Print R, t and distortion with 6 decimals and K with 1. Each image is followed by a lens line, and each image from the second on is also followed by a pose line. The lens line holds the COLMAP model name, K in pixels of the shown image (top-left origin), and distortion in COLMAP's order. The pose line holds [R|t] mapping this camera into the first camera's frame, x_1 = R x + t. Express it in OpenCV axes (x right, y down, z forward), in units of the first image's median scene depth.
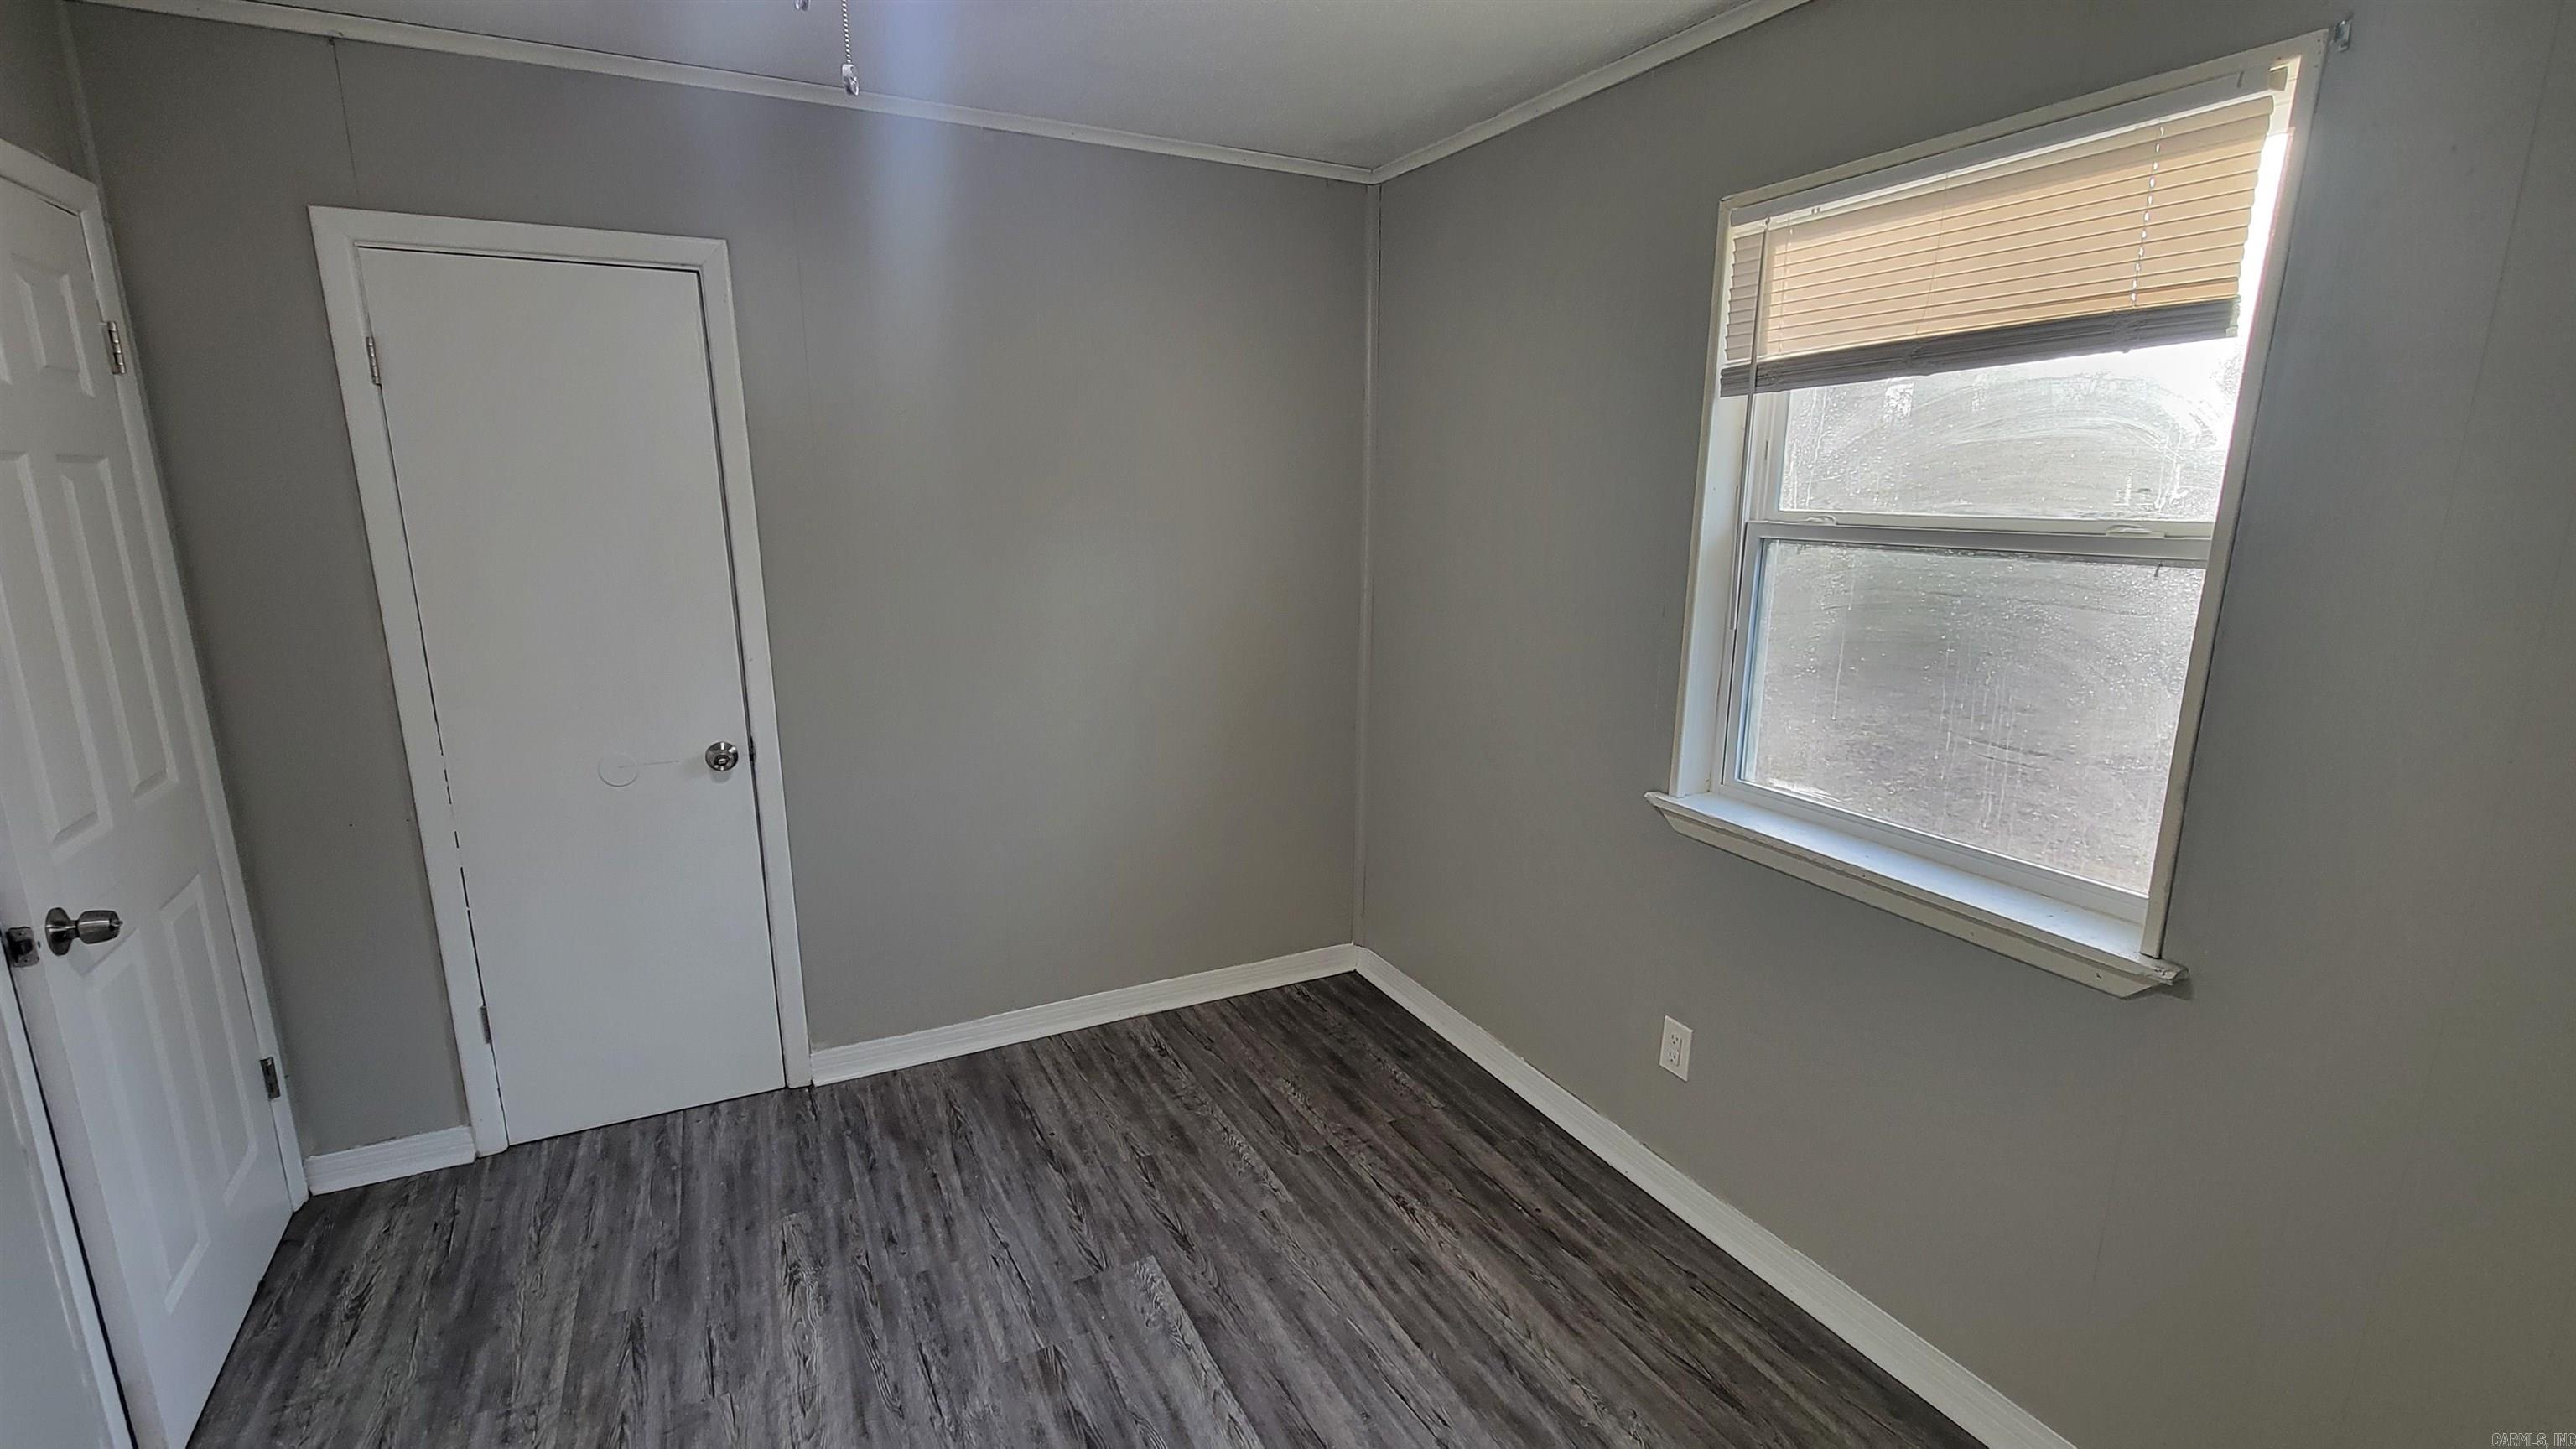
lens RADIAL K [[1117.9, 0, 1275.9], [0, 1117.9, 718.2], [0, 0, 1]] dist [-0.003521, -0.000652]
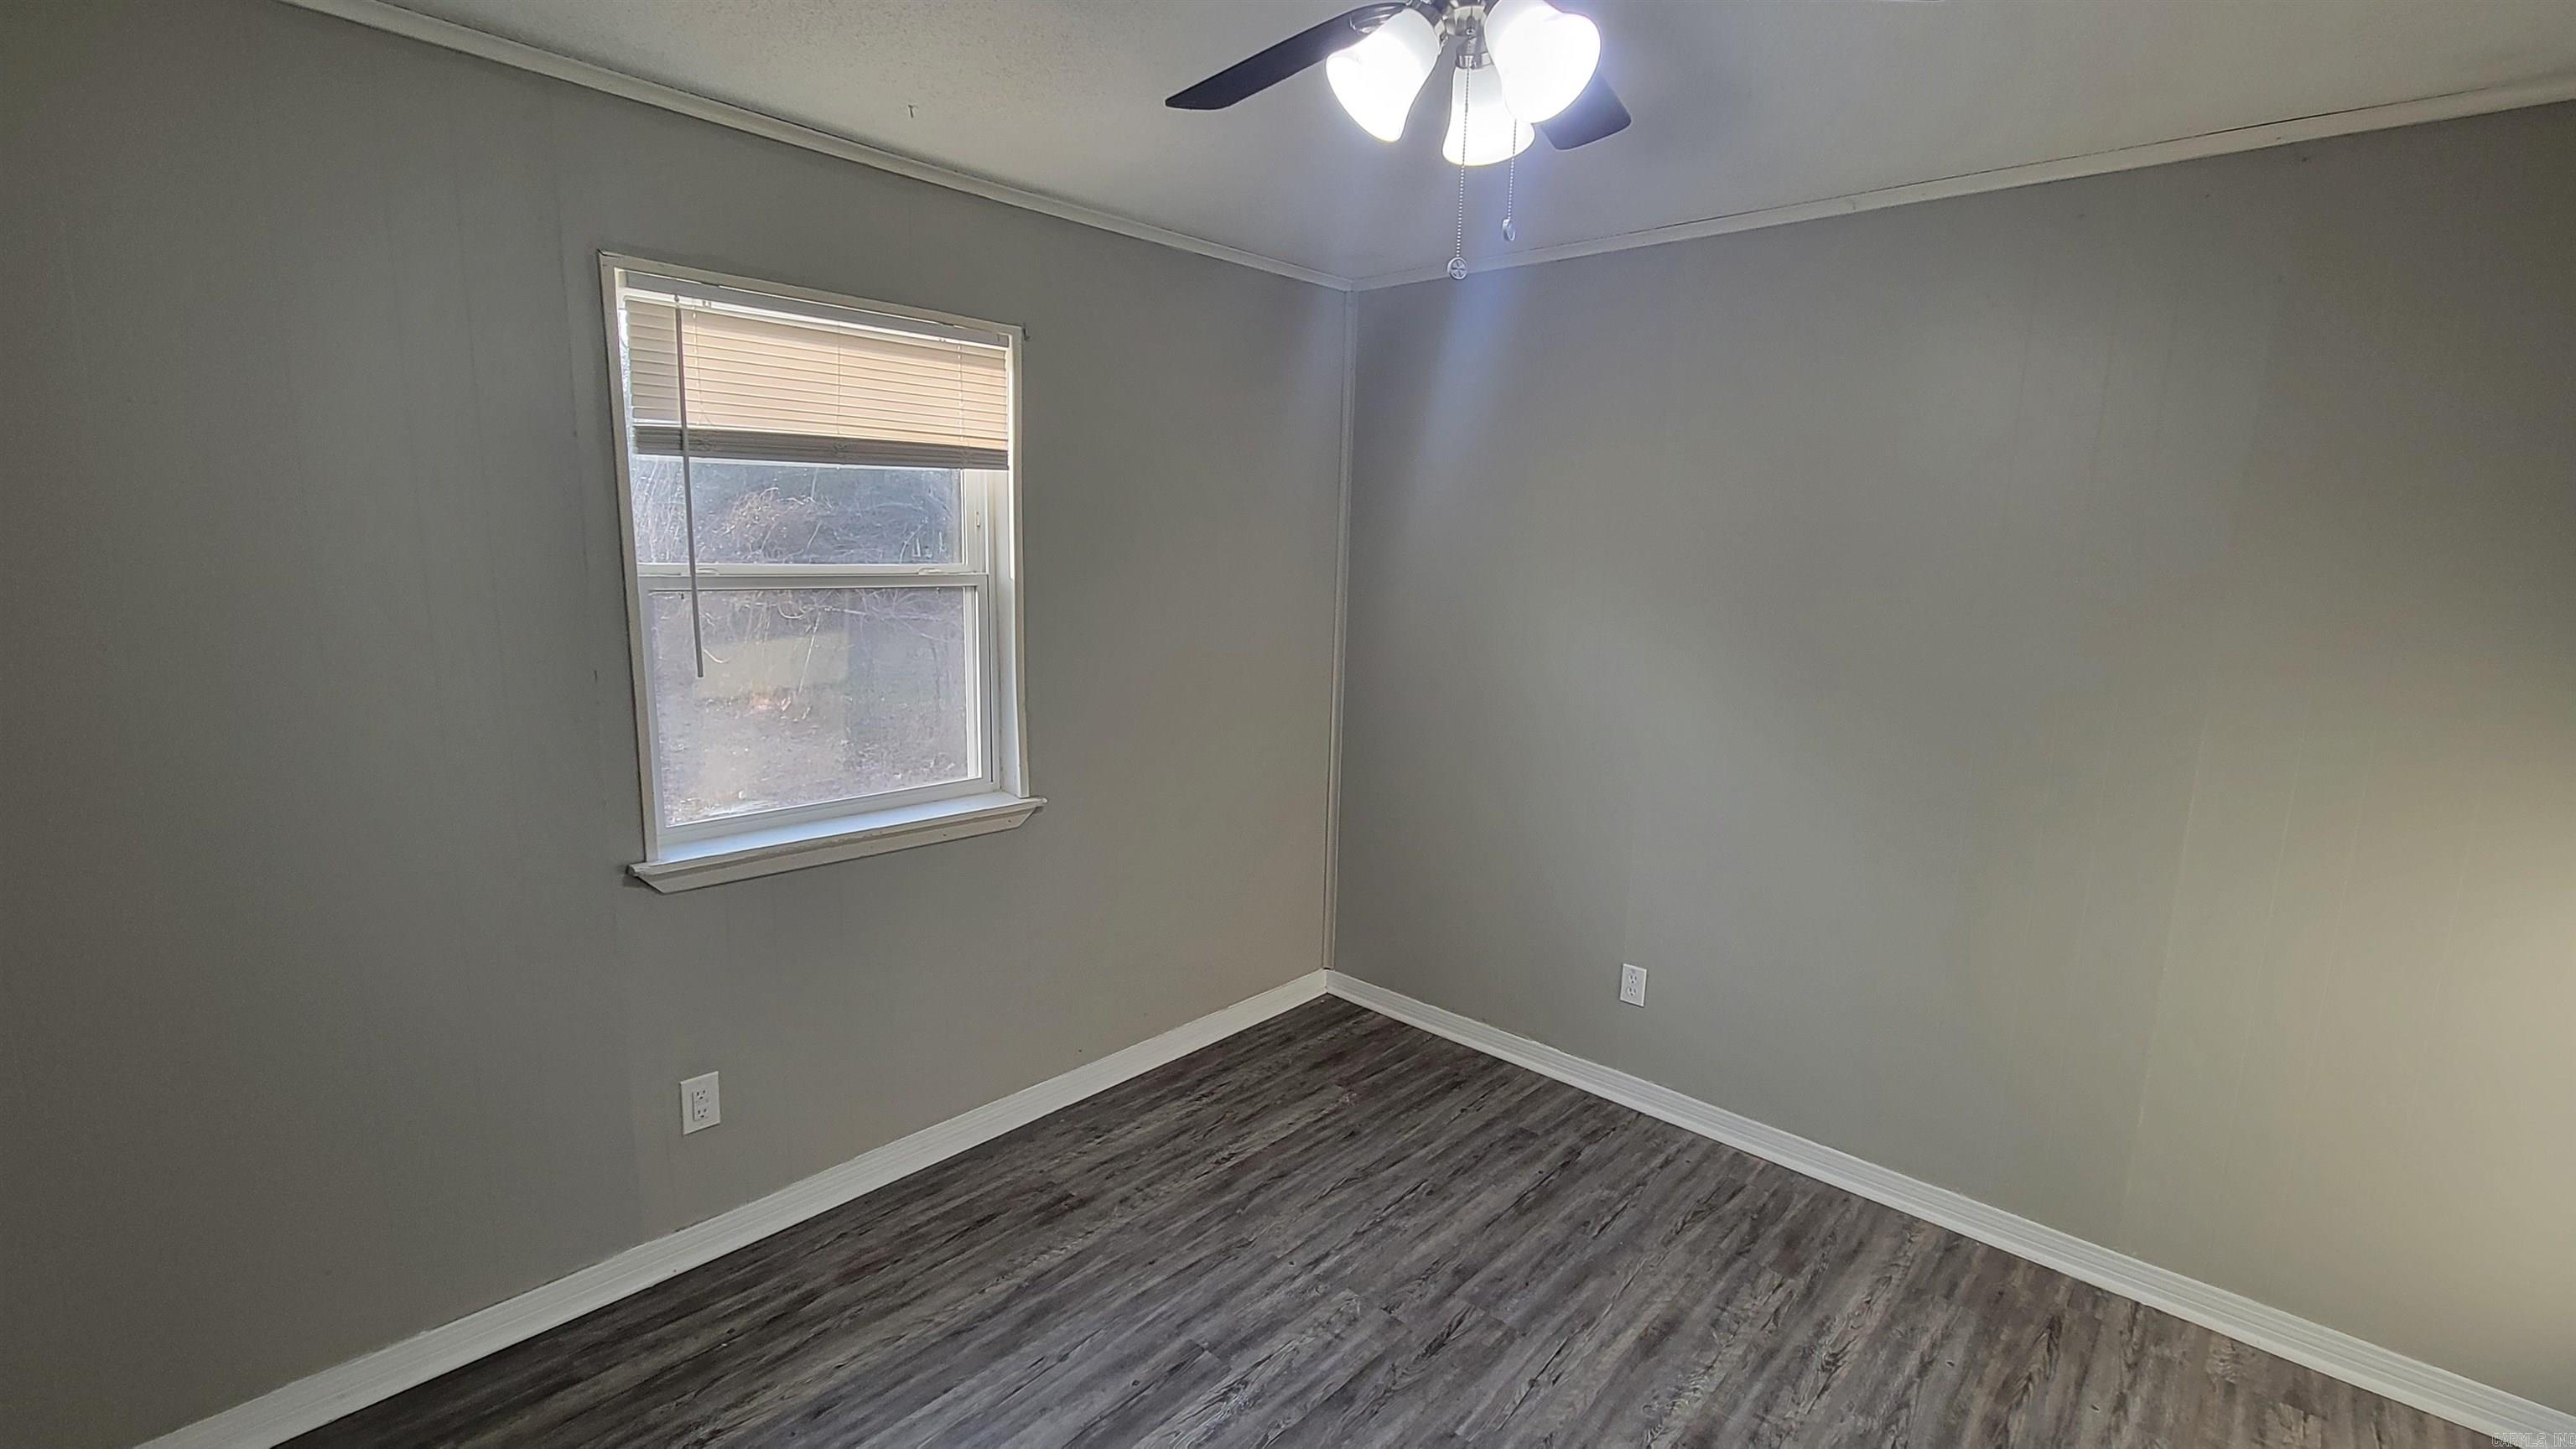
lens RADIAL K [[1117.9, 0, 1282.9], [0, 1117.9, 728.1], [0, 0, 1]] dist [-0.003521, -0.000652]
pose [[-0.353553, -0.154711, 0.922532, -0.811063], [0.176274, 0.957539, 0.228137, -0.187439], [-0.918655, 0.243277, -0.311269, 0.882339]]
